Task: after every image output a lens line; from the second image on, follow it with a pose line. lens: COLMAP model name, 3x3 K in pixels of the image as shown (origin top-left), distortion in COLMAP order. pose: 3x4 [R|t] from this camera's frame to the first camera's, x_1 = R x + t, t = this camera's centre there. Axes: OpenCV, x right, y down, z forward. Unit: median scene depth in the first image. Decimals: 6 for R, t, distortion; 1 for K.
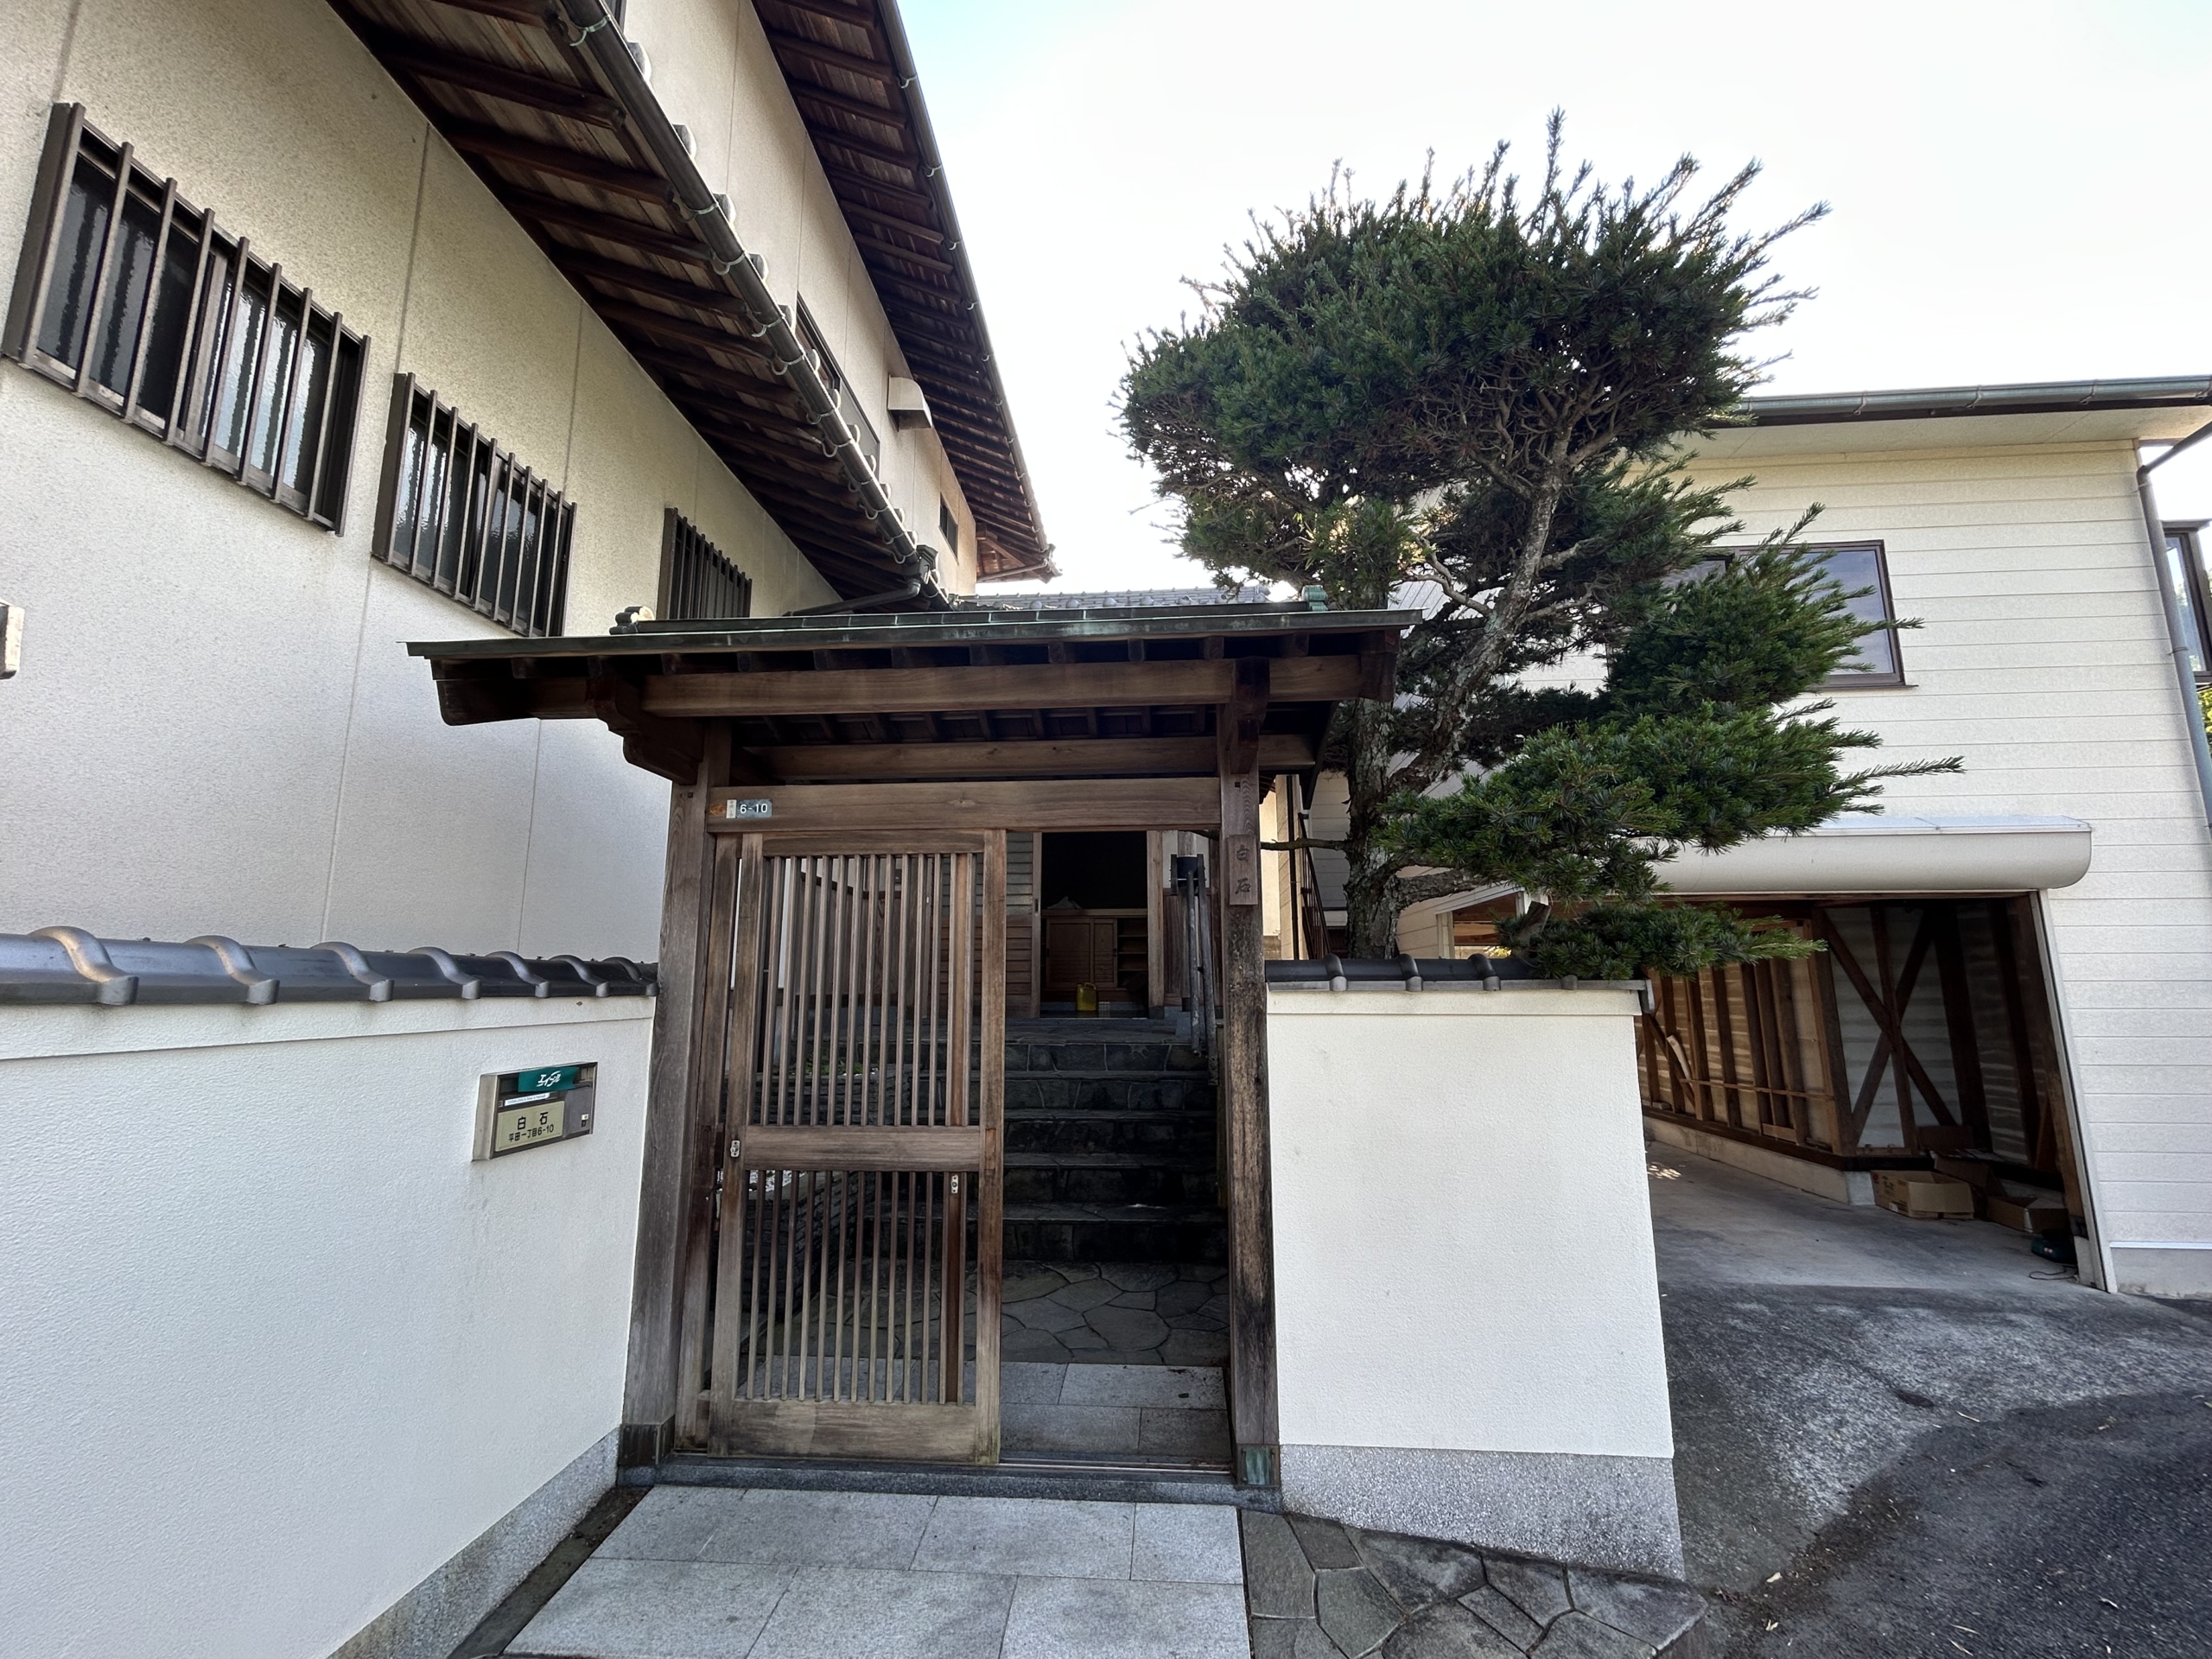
lens RADIAL K [[898.0, 0, 998.2], [0, 898.0, 833.2], [0, 0, 1]] dist [0.007275, -0.003933]
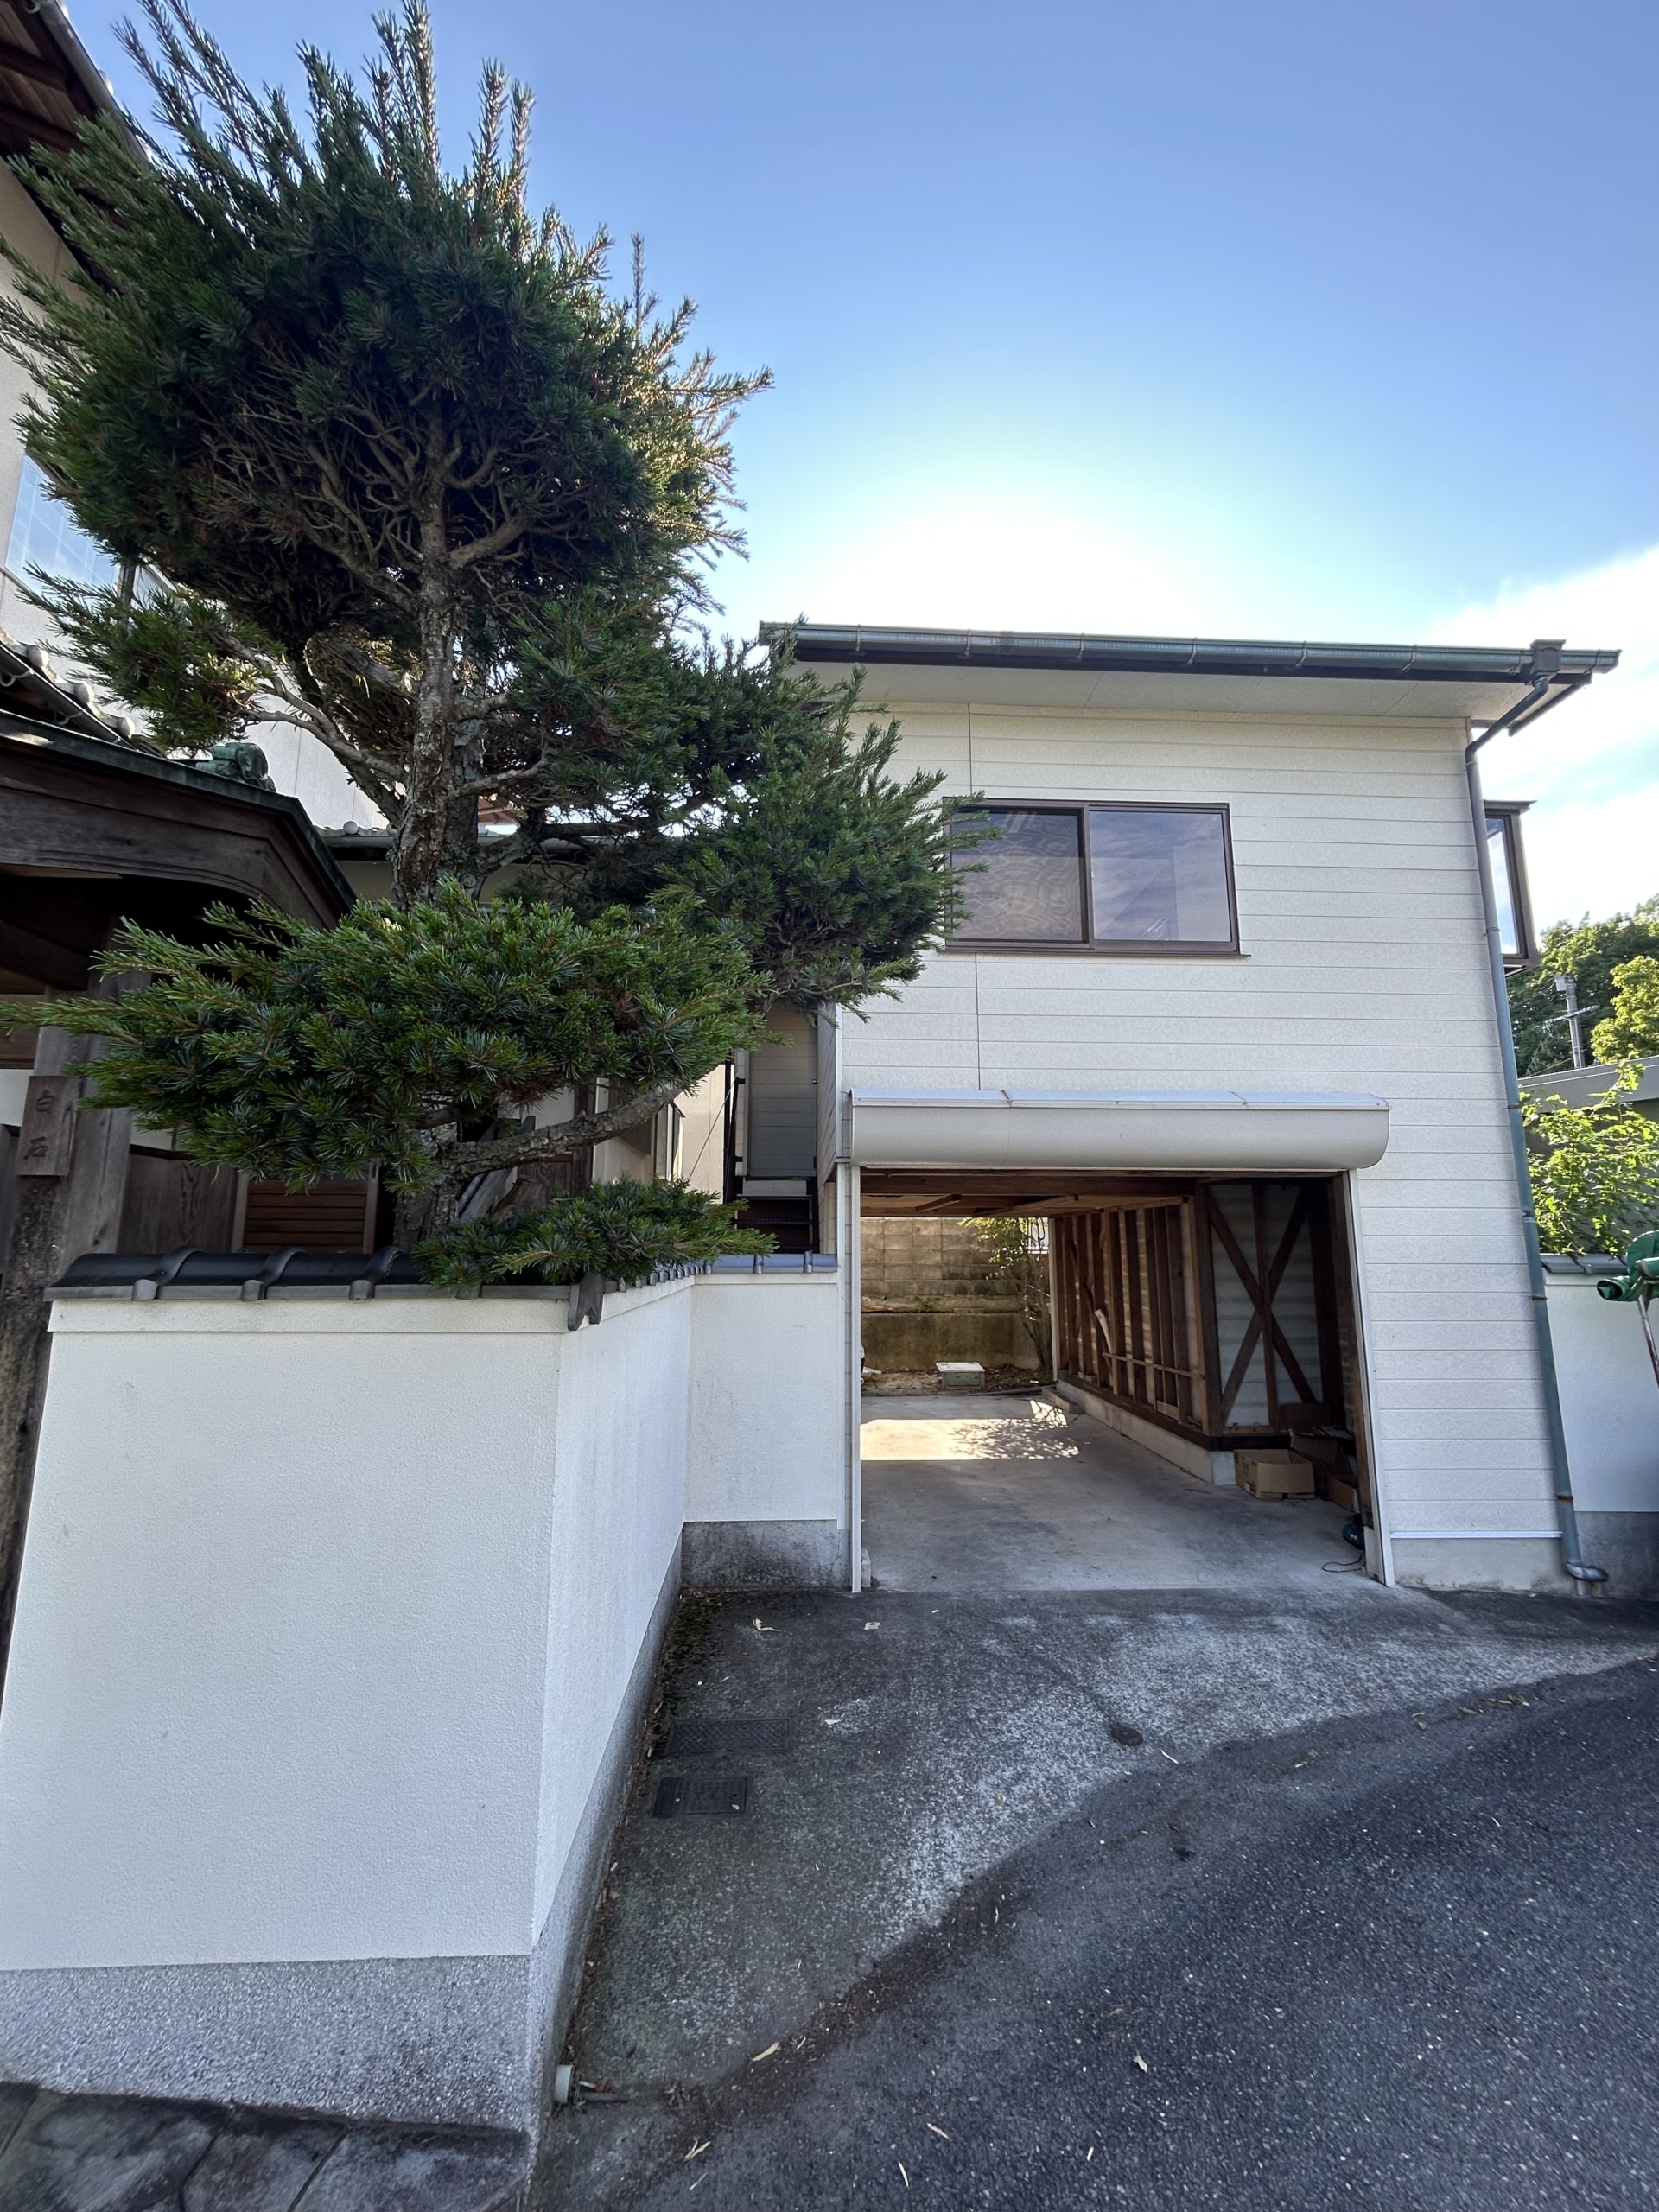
lens RADIAL K [[898.0, 0, 723.6], [0, 898.0, 1104.6], [0, 0, 1]] dist [0.007275, -0.003933]
pose [[0.991090, 0.026396, 0.130549, 0.396153], [-0.027690, 0.999584, 0.008110, 0.003540], [-0.130281, -0.011652, 0.991409, 0.138038]]
